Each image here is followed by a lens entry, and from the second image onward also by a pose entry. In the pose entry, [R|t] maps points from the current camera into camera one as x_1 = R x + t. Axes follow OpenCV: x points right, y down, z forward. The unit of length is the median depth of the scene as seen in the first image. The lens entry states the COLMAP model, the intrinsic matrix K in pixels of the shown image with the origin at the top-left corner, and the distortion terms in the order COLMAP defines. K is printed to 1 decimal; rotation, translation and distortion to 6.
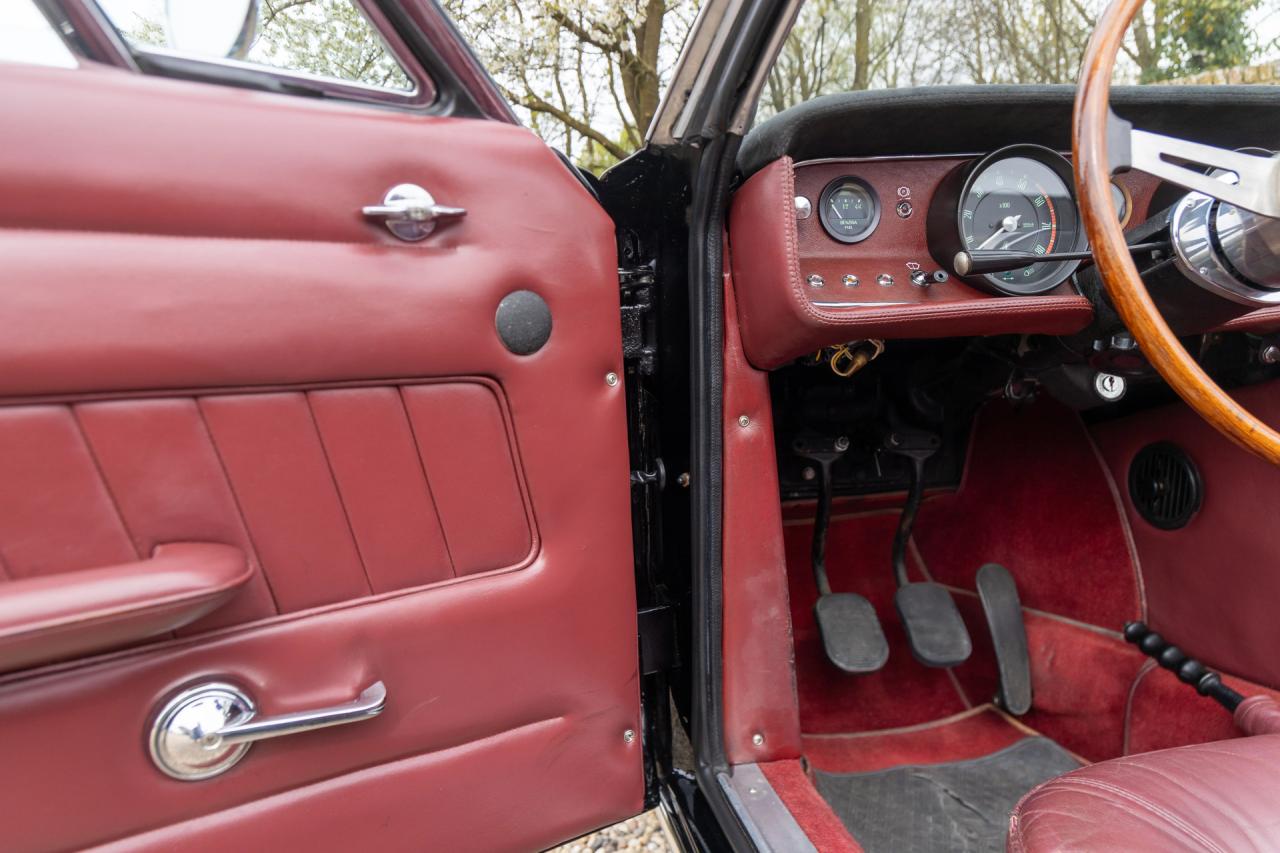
lens RADIAL K [[876.2, 0, 647.6], [0, 876.2, 424.2], [0, 0, 1]] dist [0.002927, -0.008572]
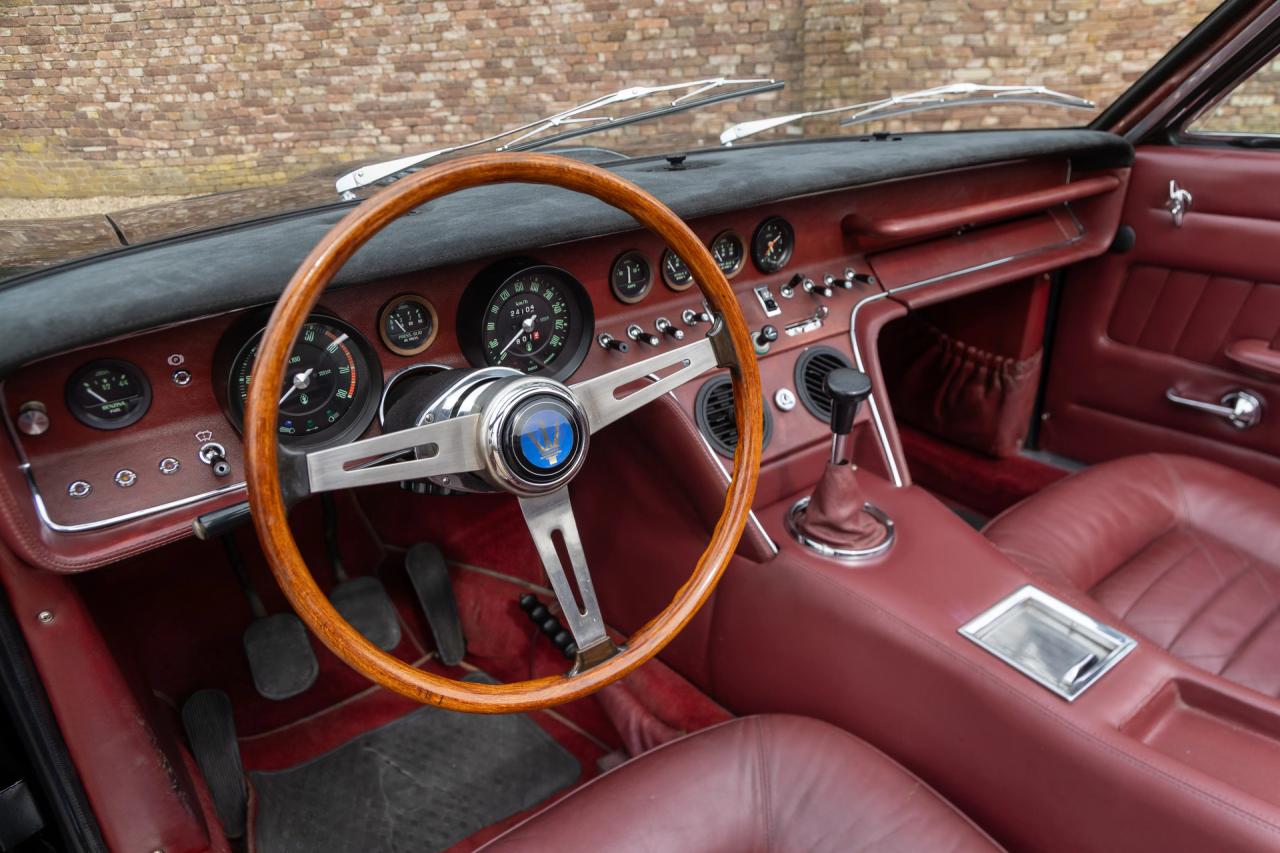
lens RADIAL K [[879.9, 0, 653.1], [0, 879.9, 430.4], [0, 0, 1]] dist [0.009444, -0.006617]
pose [[0.894134, -0.186101, 0.407297, 0.250444], [0.047716, 0.943970, 0.326565, -0.339798], [-0.445250, -0.272558, 0.852915, -0.023335]]
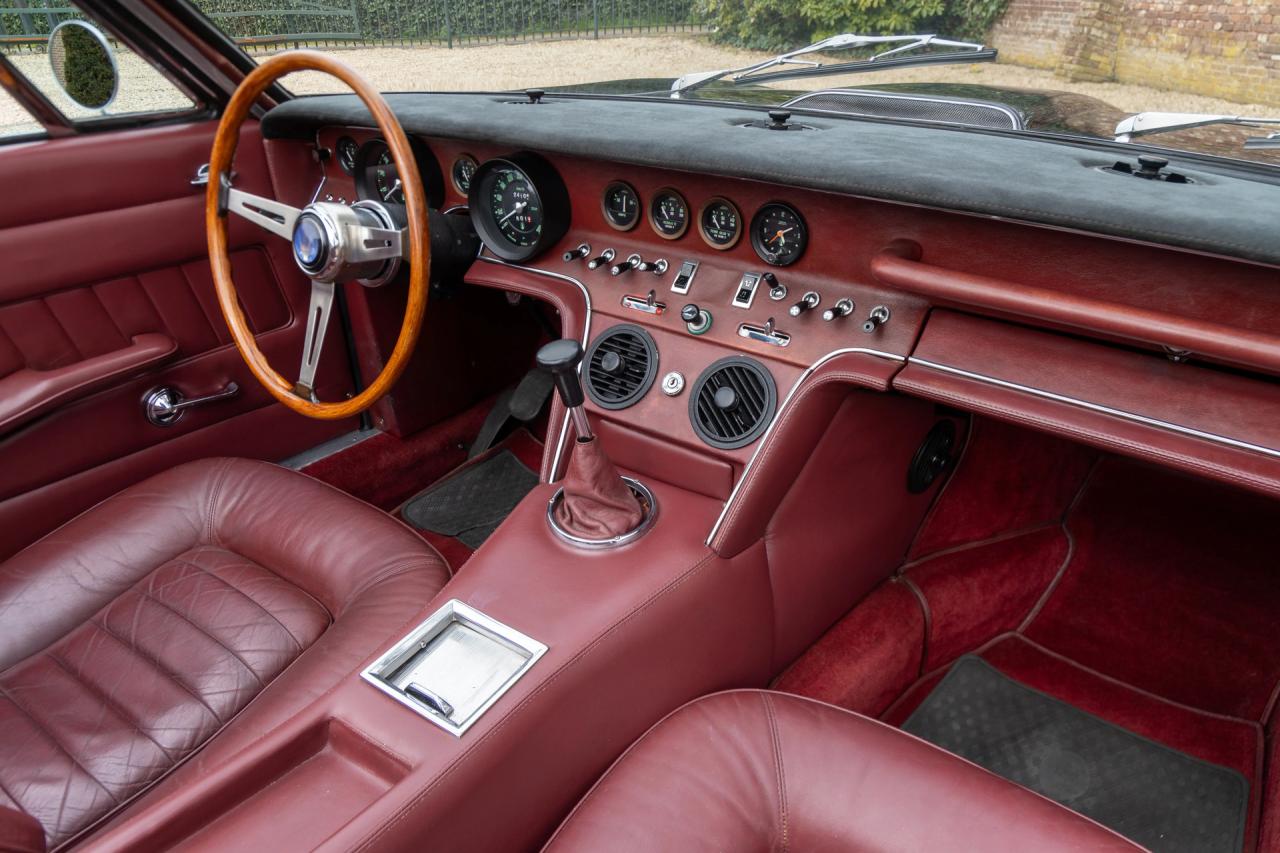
lens RADIAL K [[876.2, 0, 640.4], [0, 876.2, 429.8], [0, 0, 1]] dist [0.002927, -0.008572]
pose [[0.689149, 0.369561, -0.623296, 1.357870], [-0.081681, 0.894307, 0.439936, -0.402616], [0.720001, -0.252270, 0.646497, 0.128262]]
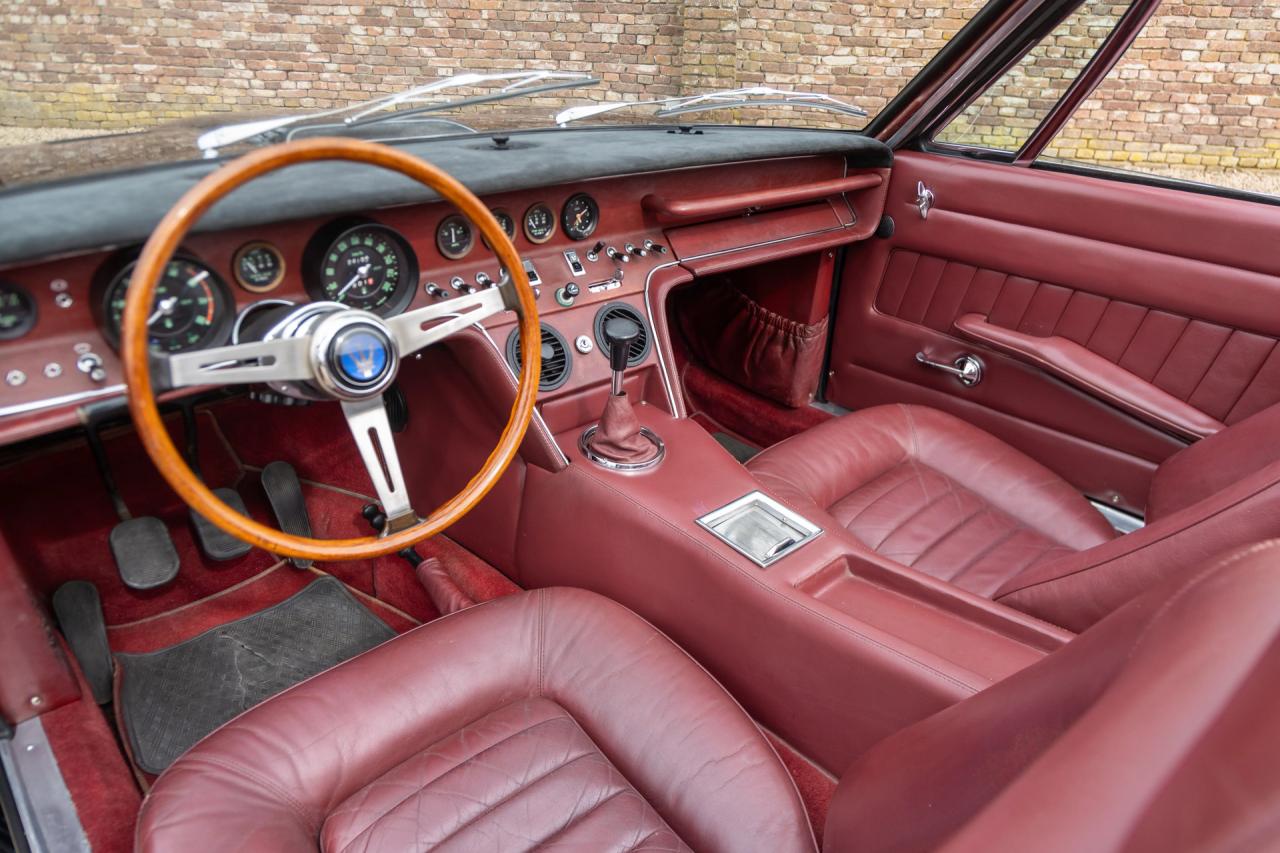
lens RADIAL K [[879.9, 0, 654.0], [0, 879.9, 432.1], [0, 0, 1]] dist [0.009444, -0.006617]
pose [[0.839886, -0.182197, 0.511269, 0.229455], [-0.021519, 0.930056, 0.366787, -0.377611], [-0.542336, -0.319061, 0.777220, -0.271346]]
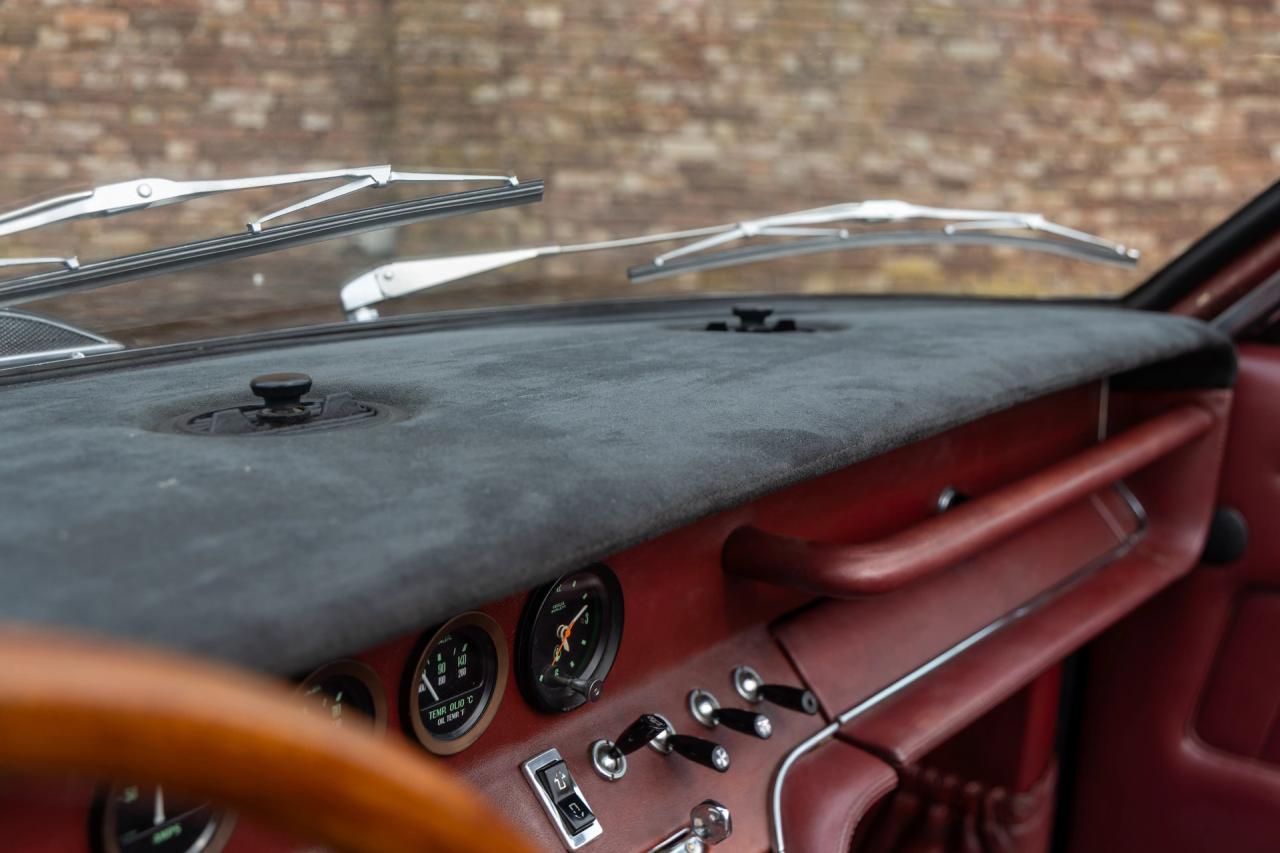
lens RADIAL K [[1638.8, 0, 646.7], [0, 1638.8, 426.3], [0, 0, 1]] dist [0.041005, 0.000000]
pose [[0.704353, -0.096083, 0.703317, 0.393163], [-0.000387, 0.990745, 0.135737, -0.376510], [-0.709850, -0.095879, 0.697797, 0.367672]]
